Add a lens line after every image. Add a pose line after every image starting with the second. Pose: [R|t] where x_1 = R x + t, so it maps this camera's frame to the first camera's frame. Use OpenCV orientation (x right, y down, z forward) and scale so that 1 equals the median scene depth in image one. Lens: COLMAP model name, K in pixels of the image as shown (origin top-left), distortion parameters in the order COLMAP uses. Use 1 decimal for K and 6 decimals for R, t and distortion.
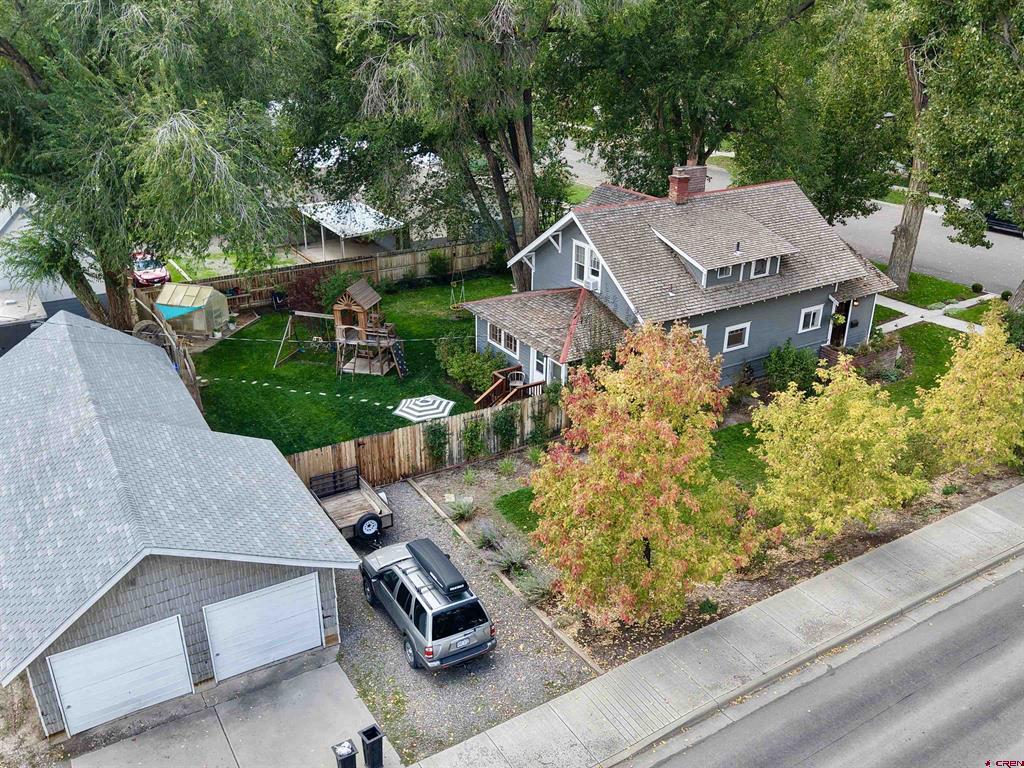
lens RADIAL K [[869.0, 0, 512.0], [0, 869.0, 384.0], [0, 0, 1]] dist [0.014104, 0.003279]
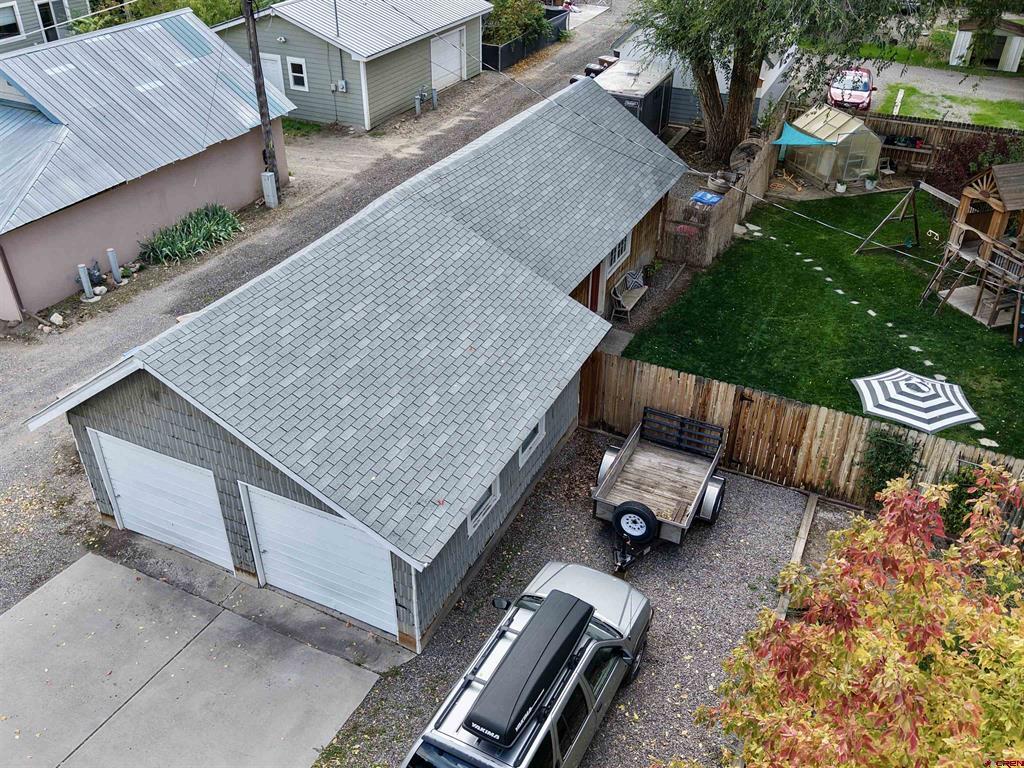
lens RADIAL K [[869.0, 0, 512.0], [0, 869.0, 384.0], [0, 0, 1]] dist [0.014104, 0.003279]
pose [[0.552727, 0.459150, -0.695467, 0.131748], [-0.344313, 0.885793, 0.311158, -0.062640], [0.758908, 0.067473, 0.647693, 0.473747]]
